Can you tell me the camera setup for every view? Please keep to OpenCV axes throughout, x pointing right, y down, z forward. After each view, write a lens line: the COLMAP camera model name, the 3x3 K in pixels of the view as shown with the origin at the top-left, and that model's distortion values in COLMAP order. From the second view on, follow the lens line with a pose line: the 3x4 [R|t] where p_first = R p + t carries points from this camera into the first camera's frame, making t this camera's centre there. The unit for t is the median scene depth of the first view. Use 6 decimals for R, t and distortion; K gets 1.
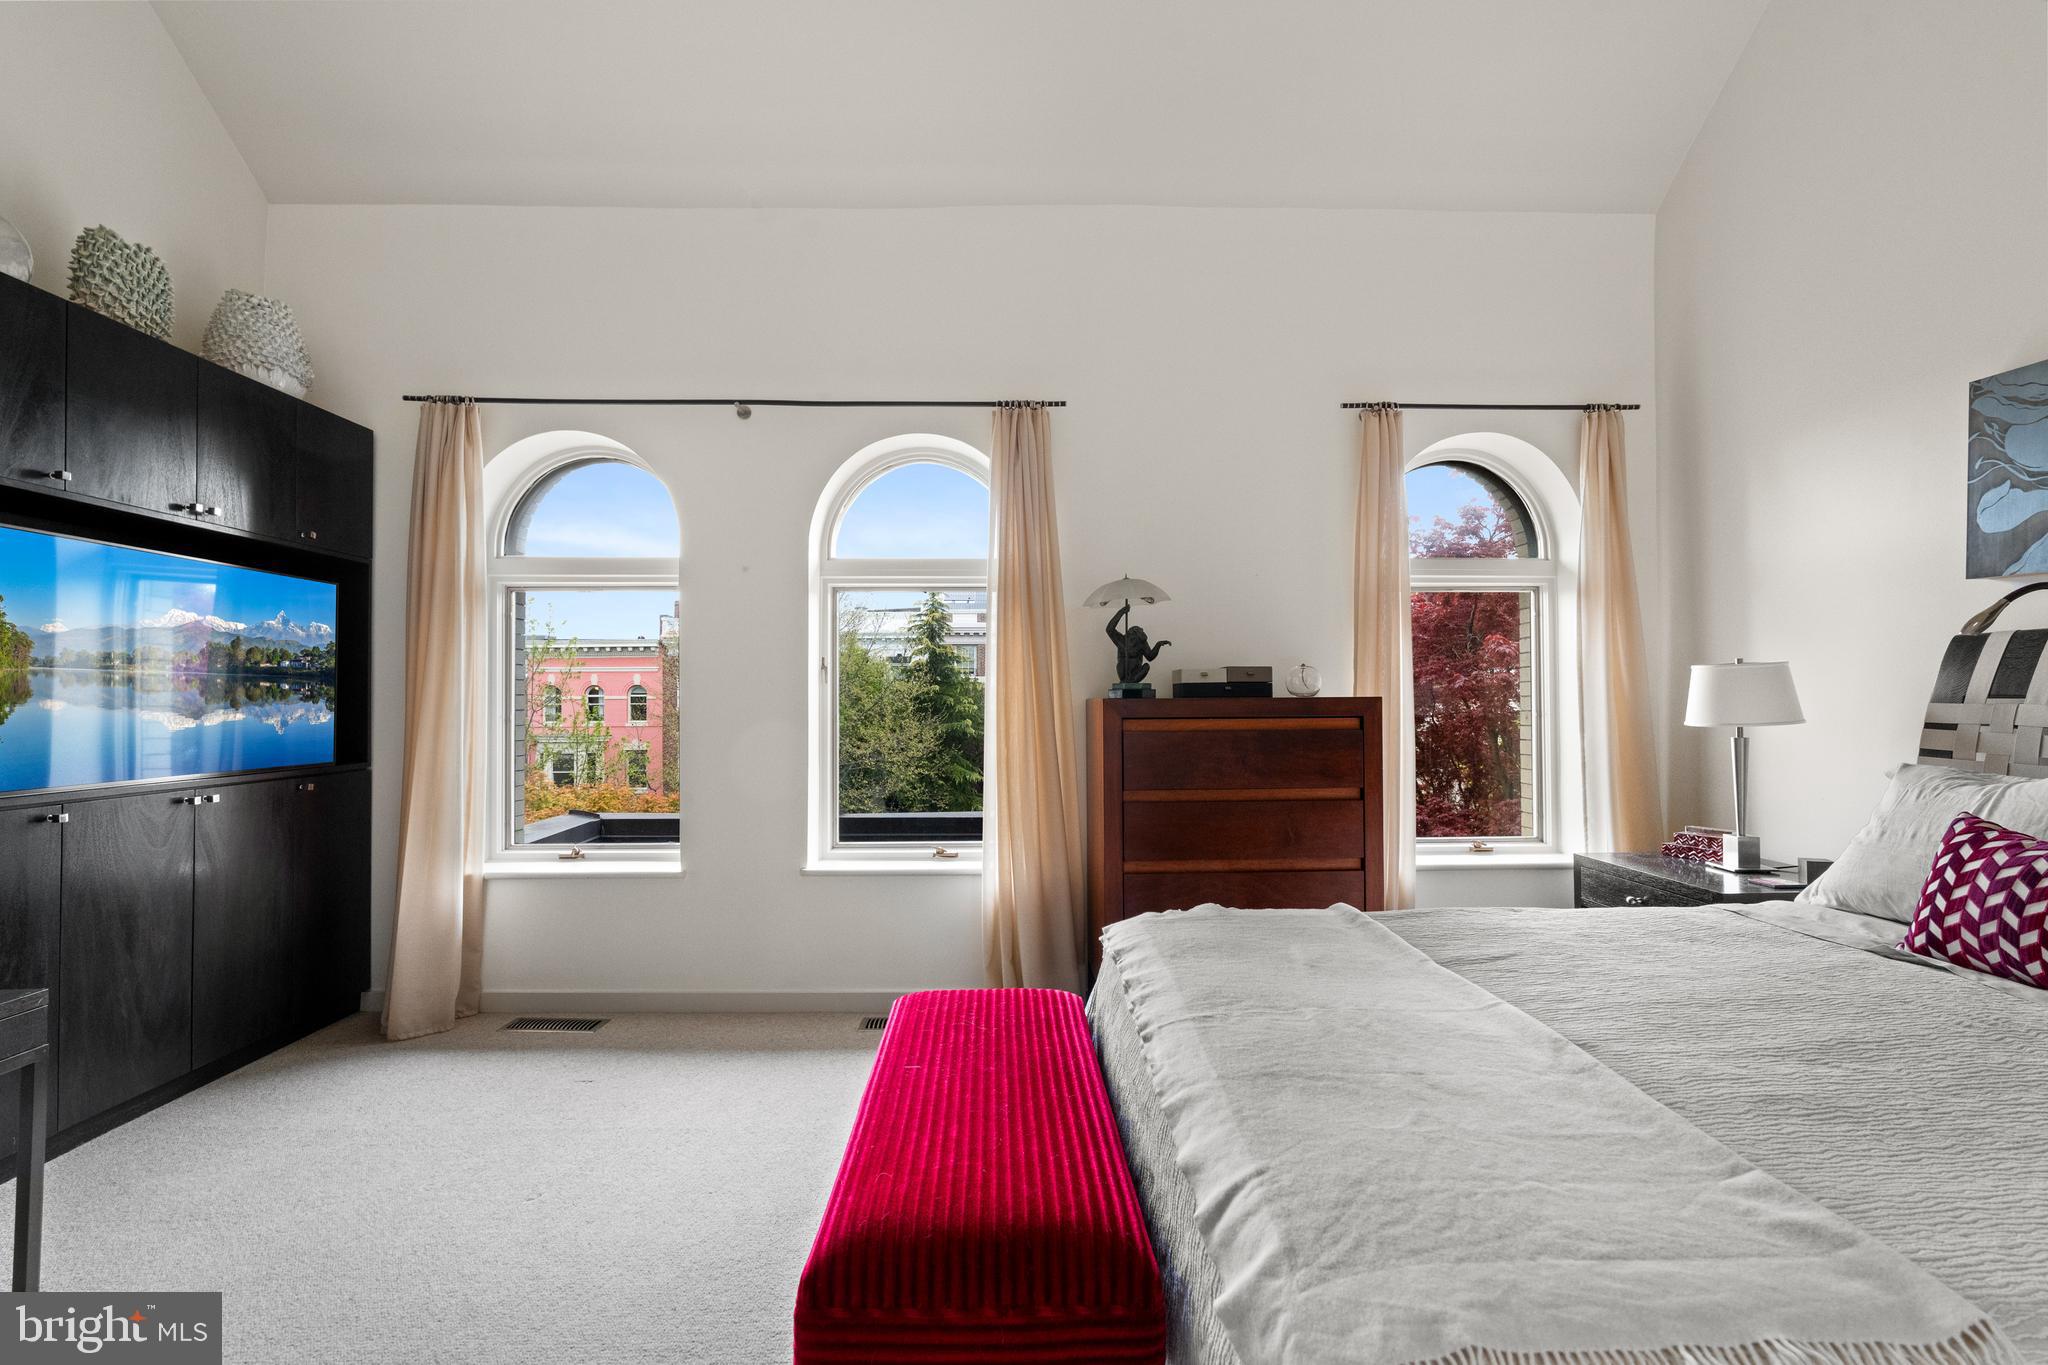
lens RADIAL K [[934.0, 0, 1022.5], [0, 934.0, 683.9], [0, 0, 1]] dist [-0.008167, 0.002480]
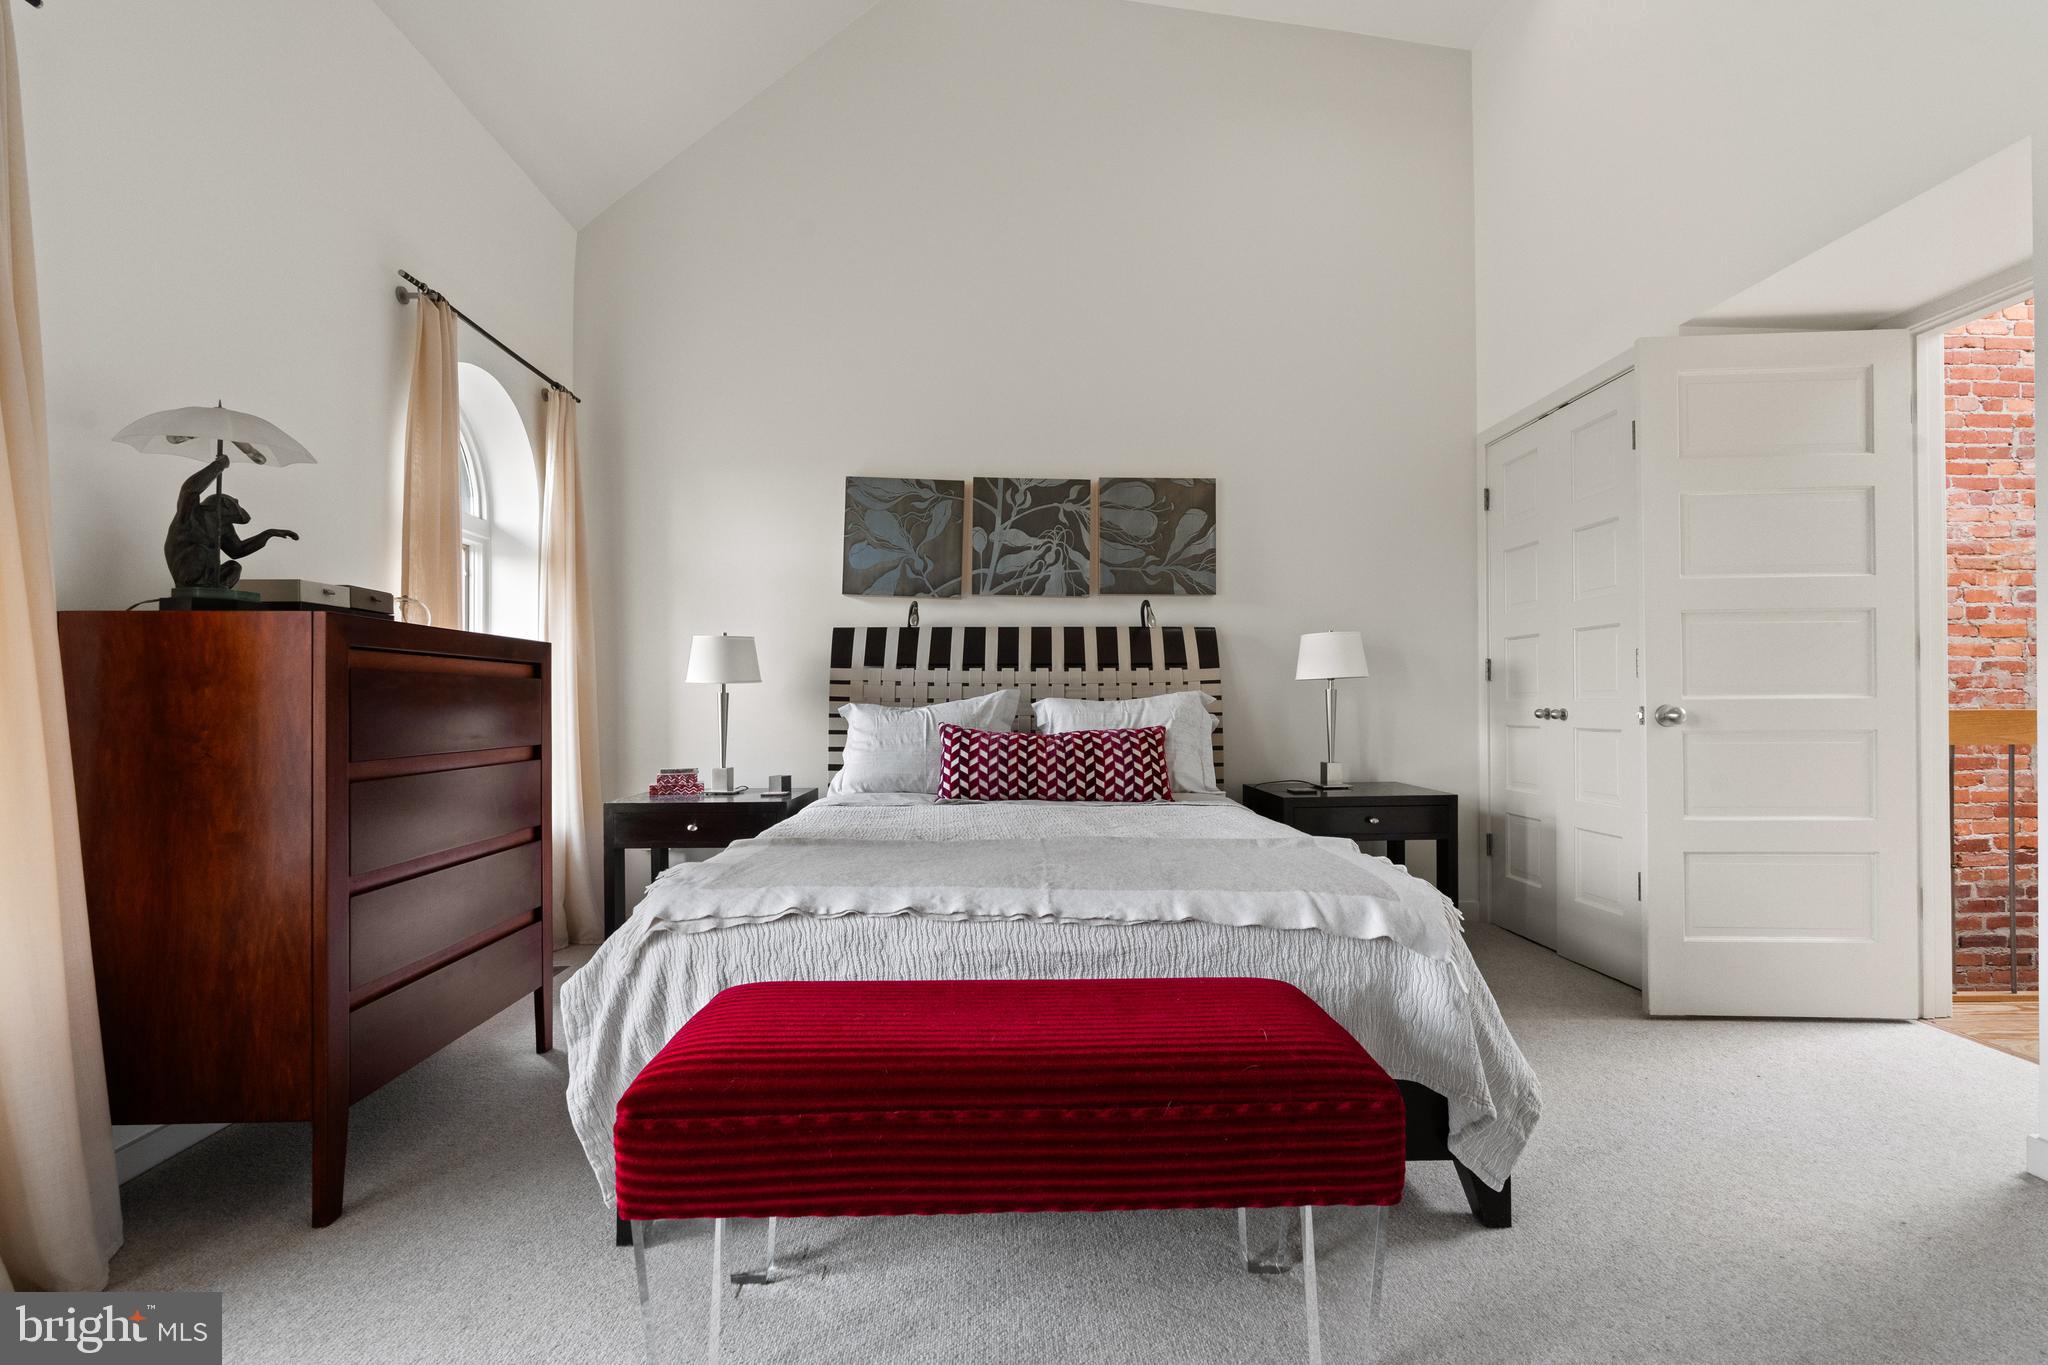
lens RADIAL K [[934.0, 0, 1023.8], [0, 934.0, 691.9], [0, 0, 1]] dist [-0.008167, 0.002480]
pose [[0.006406, 0.022776, 0.999720, -0.636775], [-0.014827, 0.999633, -0.022679, 0.093624], [-0.999870, -0.014678, 0.006741, 0.657553]]
